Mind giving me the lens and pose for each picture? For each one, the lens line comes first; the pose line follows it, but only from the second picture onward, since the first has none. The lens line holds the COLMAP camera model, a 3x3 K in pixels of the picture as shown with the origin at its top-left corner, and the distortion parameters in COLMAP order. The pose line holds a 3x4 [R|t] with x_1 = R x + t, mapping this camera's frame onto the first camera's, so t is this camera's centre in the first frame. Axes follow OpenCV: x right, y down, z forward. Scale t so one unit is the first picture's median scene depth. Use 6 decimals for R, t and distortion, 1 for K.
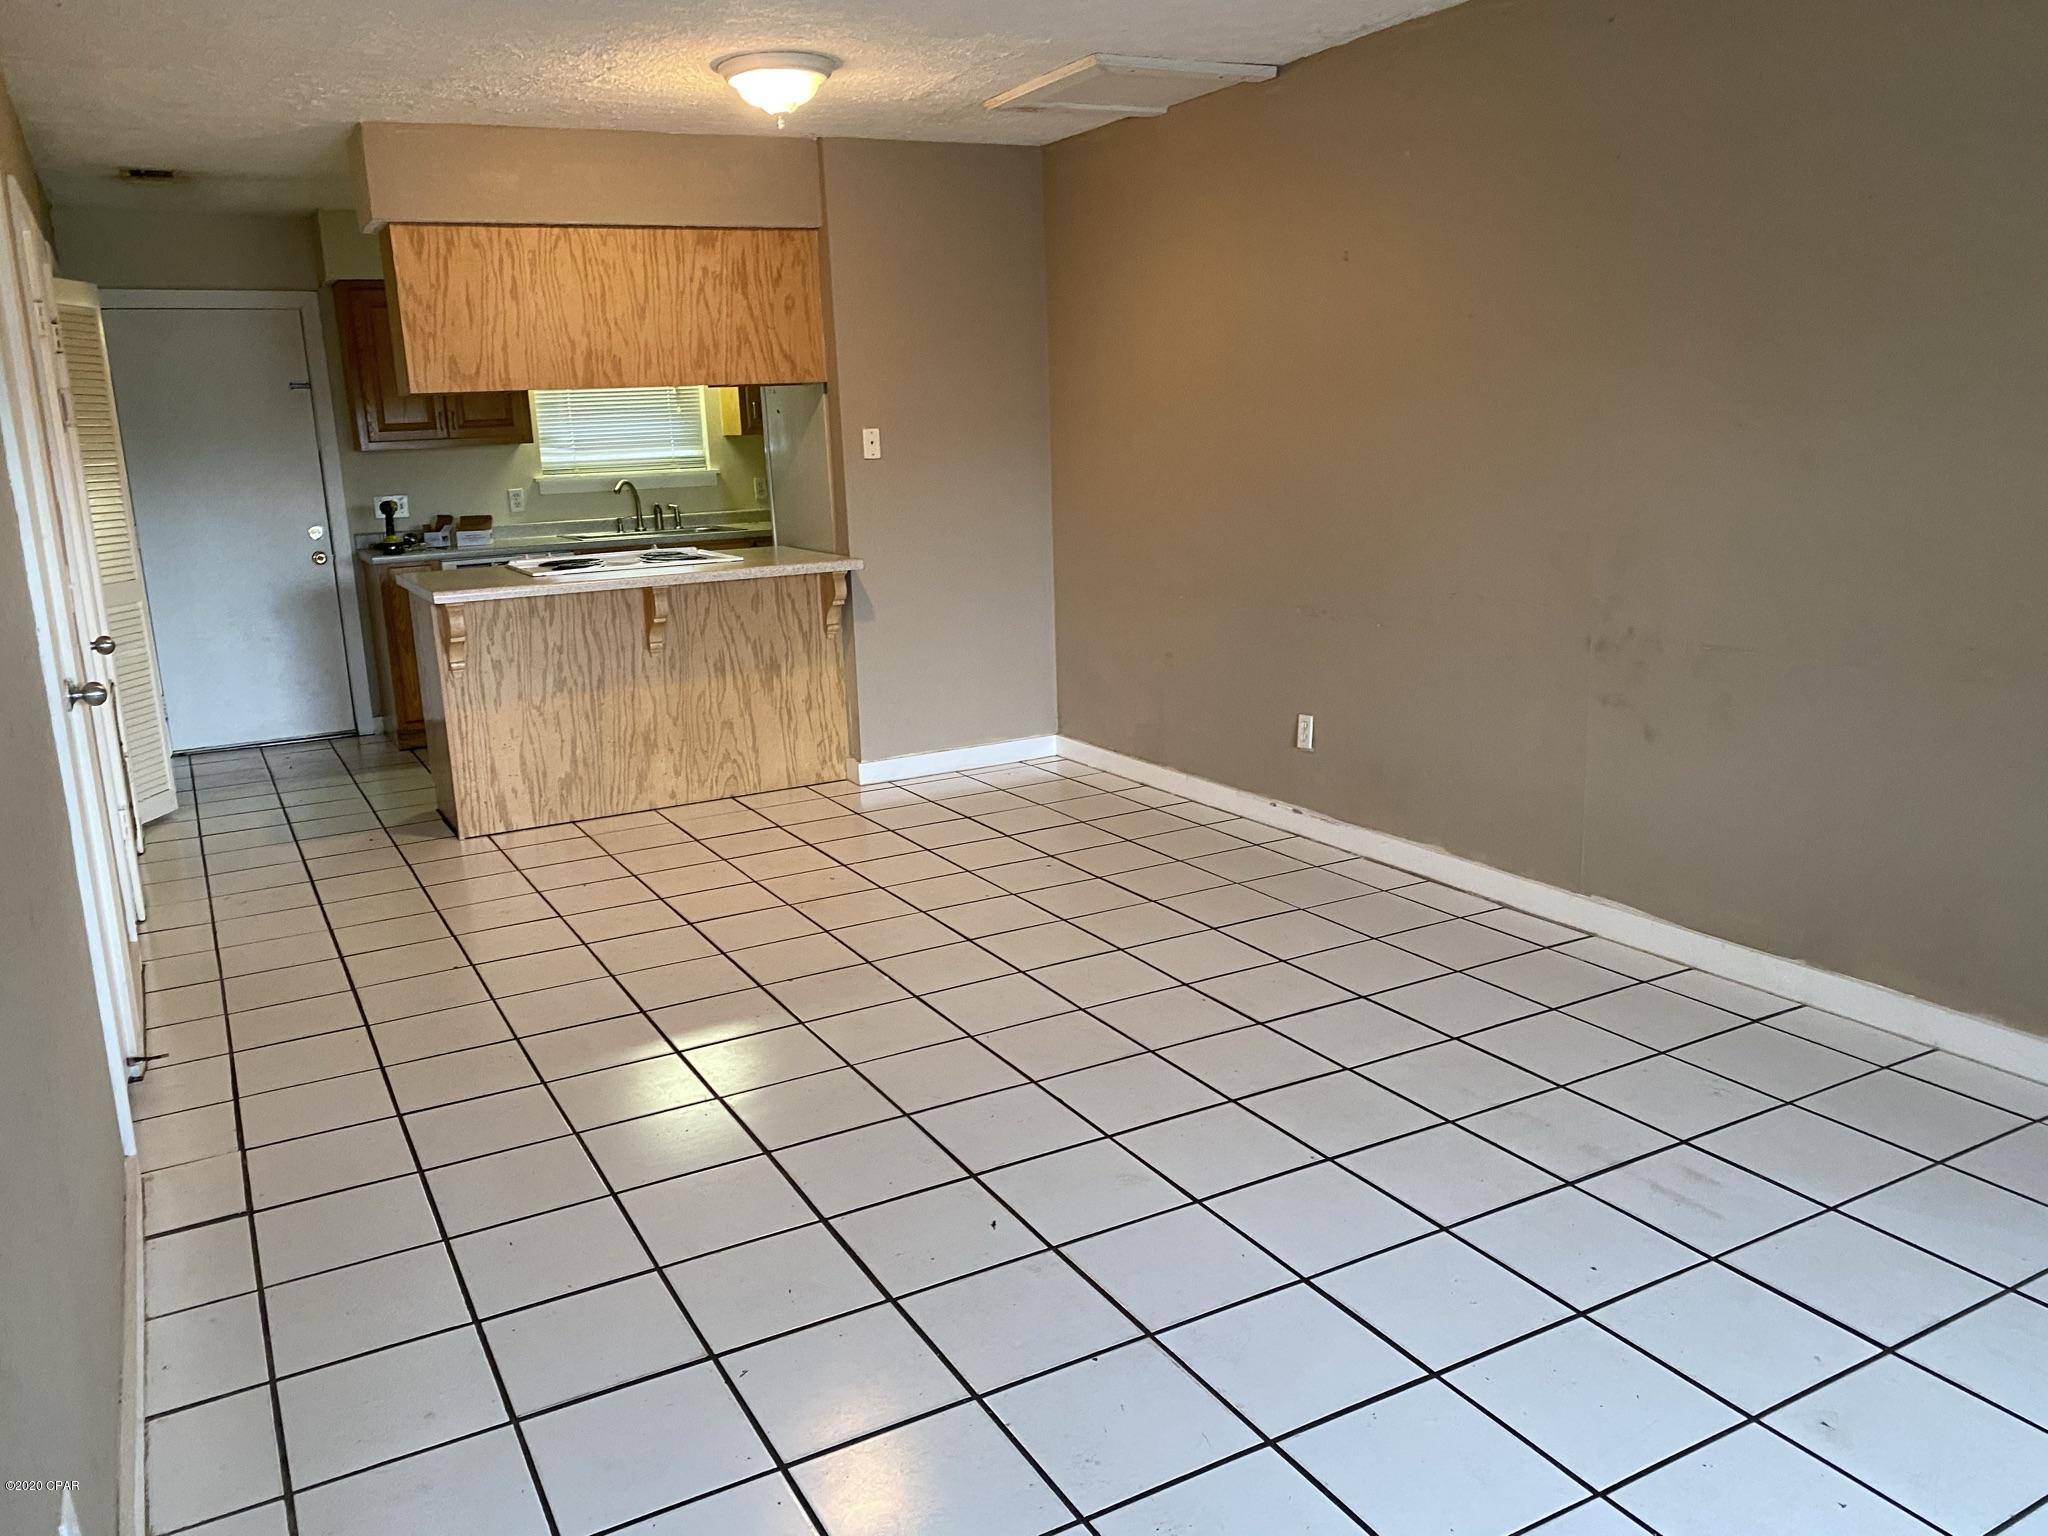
lens RADIAL K [[1572.9, 0, 1031.4], [0, 1572.9, 778.2], [0, 0, 1]] dist [0.135640, -0.326347]
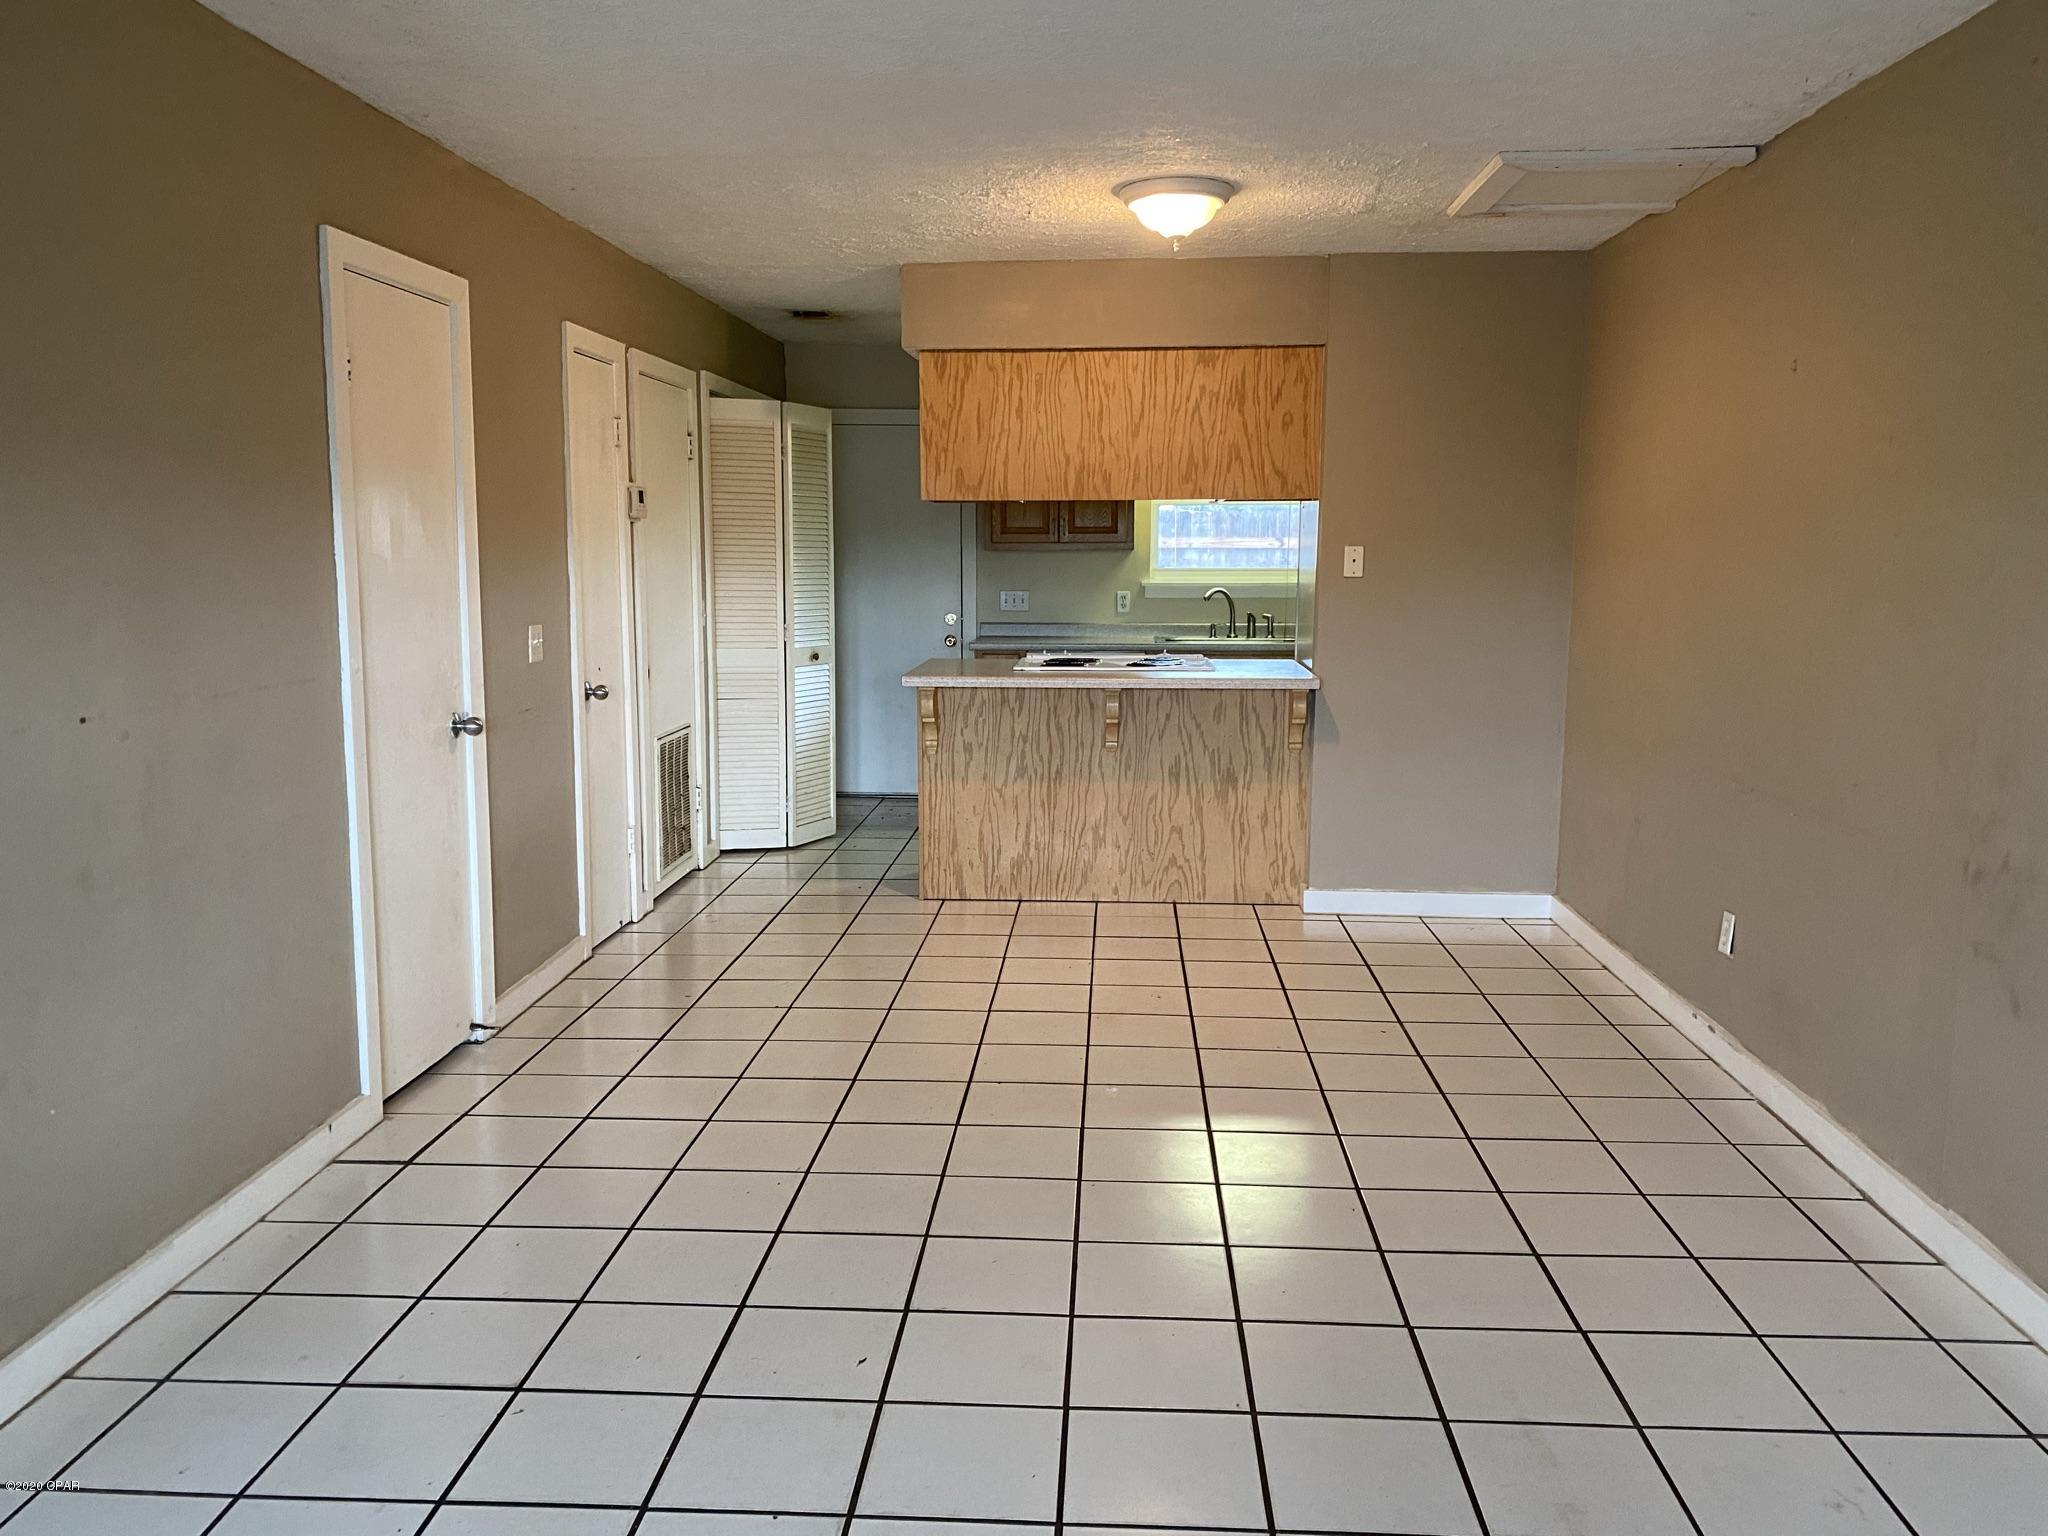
lens RADIAL K [[1572.9, 0, 1031.4], [0, 1572.9, 778.2], [0, 0, 1]] dist [0.135640, -0.326347]
pose [[0.843362, 0.120024, -0.523770, 0.261093], [-0.154528, 0.987733, -0.022475, -0.030907], [0.514647, 0.099892, 0.851563, 0.097749]]
